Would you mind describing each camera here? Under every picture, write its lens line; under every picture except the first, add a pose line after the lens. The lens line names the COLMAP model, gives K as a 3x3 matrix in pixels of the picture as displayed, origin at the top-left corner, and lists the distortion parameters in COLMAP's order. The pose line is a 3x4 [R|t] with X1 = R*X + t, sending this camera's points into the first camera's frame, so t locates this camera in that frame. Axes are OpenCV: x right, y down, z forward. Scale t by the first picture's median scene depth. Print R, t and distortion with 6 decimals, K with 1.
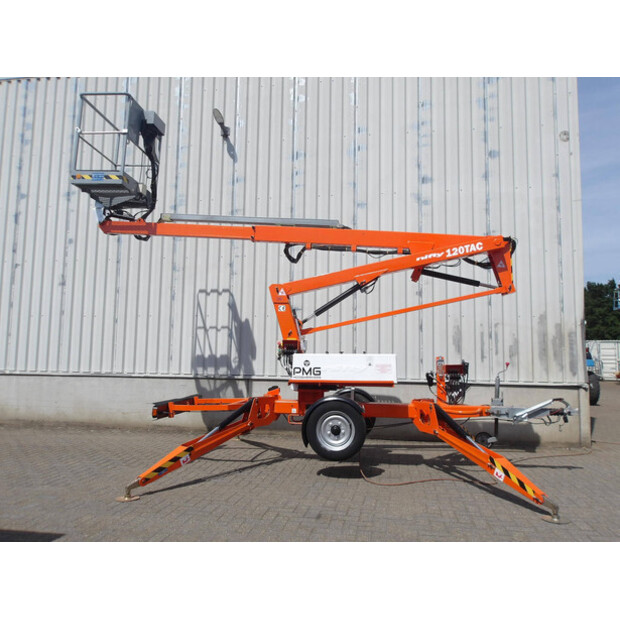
lens RADIAL K [[508.4, 0, 310.6], [0, 508.4, 308.3], [0, 0, 1]] dist [0.000343, -0.000706]
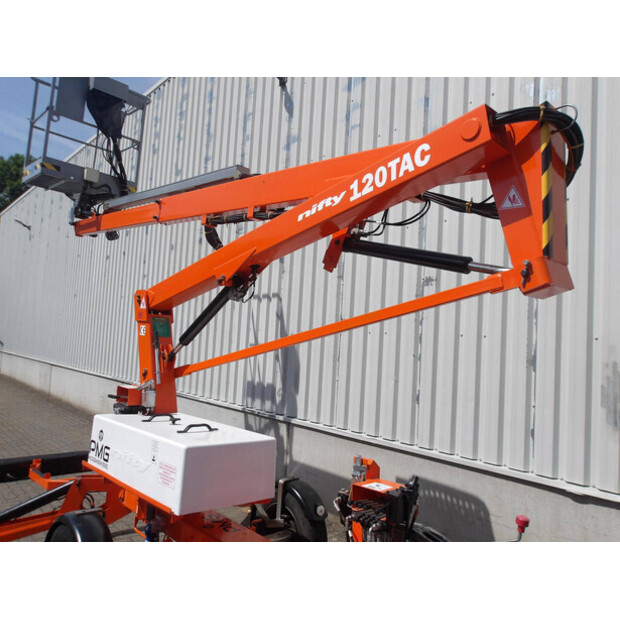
lens RADIAL K [[508.4, 0, 310.6], [0, 508.4, 308.3], [0, 0, 1]] dist [0.000343, -0.000706]
pose [[0.767429, -0.018378, -0.640871, 0.489816], [0.024421, 0.999702, 0.000576, -0.021982], [0.640669, -0.016093, 0.767649, 0.688936]]
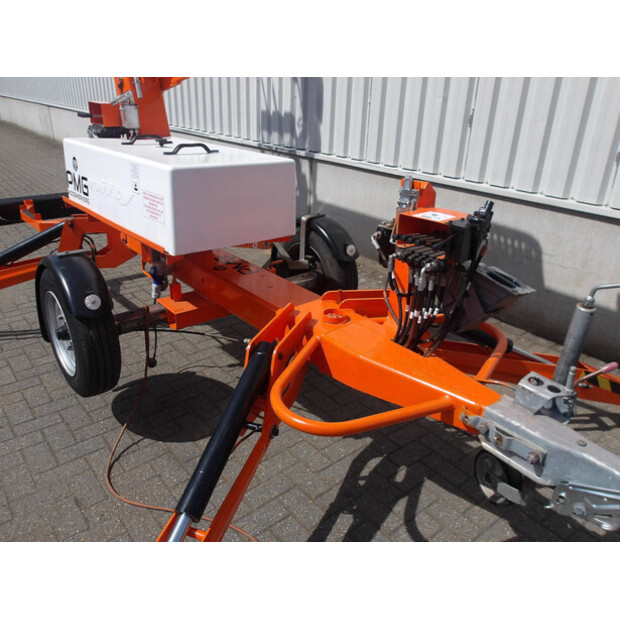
lens RADIAL K [[508.4, 0, 310.6], [0, 508.4, 308.3], [0, 0, 1]] dist [0.000343, -0.000706]
pose [[0.741036, 0.278458, -0.611004, 0.416131], [0.050018, 0.884537, 0.463780, 0.024824], [0.669599, -0.374239, 0.641546, 0.767909]]
